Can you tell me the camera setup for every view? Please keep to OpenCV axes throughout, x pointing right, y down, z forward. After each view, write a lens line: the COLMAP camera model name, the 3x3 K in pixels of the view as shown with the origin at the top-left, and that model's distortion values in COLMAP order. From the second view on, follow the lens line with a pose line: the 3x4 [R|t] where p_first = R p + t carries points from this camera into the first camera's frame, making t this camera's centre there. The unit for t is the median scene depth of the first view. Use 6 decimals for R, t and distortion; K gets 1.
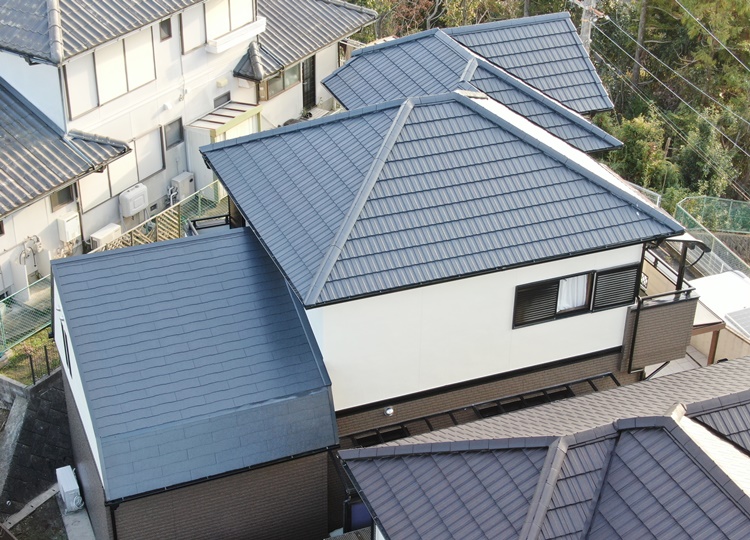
lens RADIAL K [[1253.5, 0, 375.0], [0, 1253.5, 270.0], [0, 0, 1]] dist [0.279909, -1.433780]
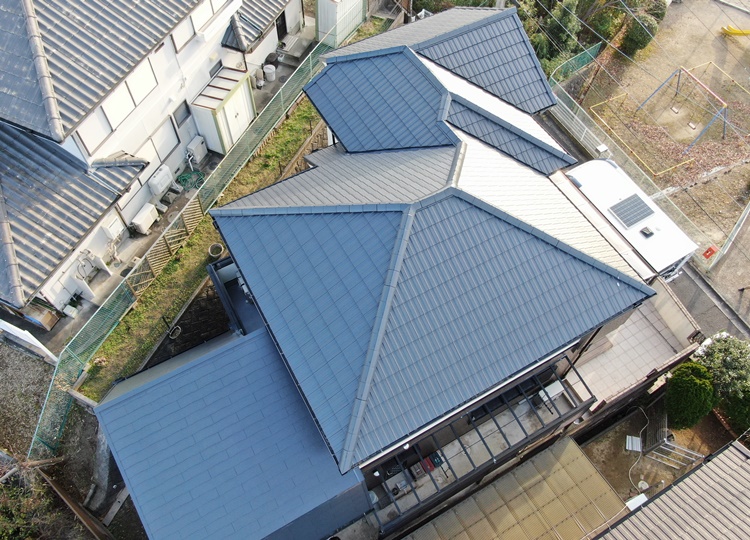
lens RADIAL K [[601.3, 0, 359.5], [0, 601.3, 232.9], [0, 0, 1]] dist [-0.005680, 0.000077]
pose [[0.993208, -0.104970, 0.050193, -0.032670], [0.073395, 0.899949, 0.429773, -0.261217], [-0.090285, -0.423170, 0.901541, 0.447606]]
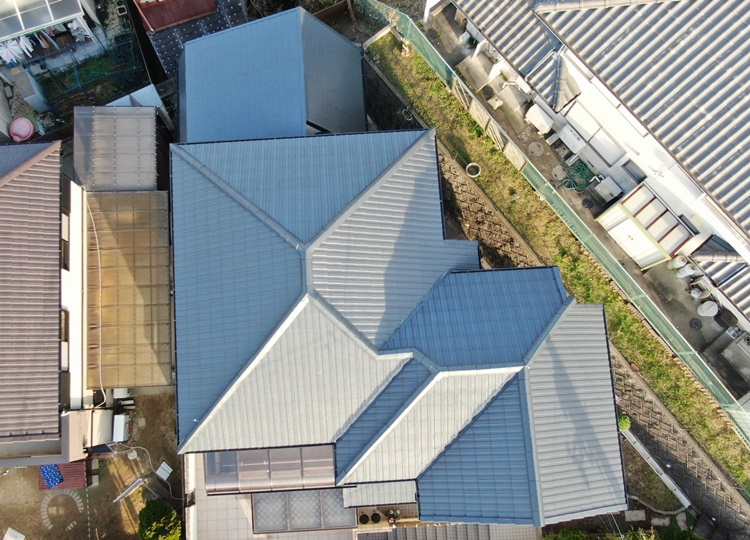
lens RADIAL K [[748.2, 0, 336.9], [0, 748.2, 268.3], [0, 0, 1]] dist [0.000420, 0.012626]
pose [[-0.320366, 0.931209, -0.173824, 0.120172], [-0.479428, -0.001125, 0.877581, -0.593154], [0.817016, 0.364483, 0.446808, 0.581223]]
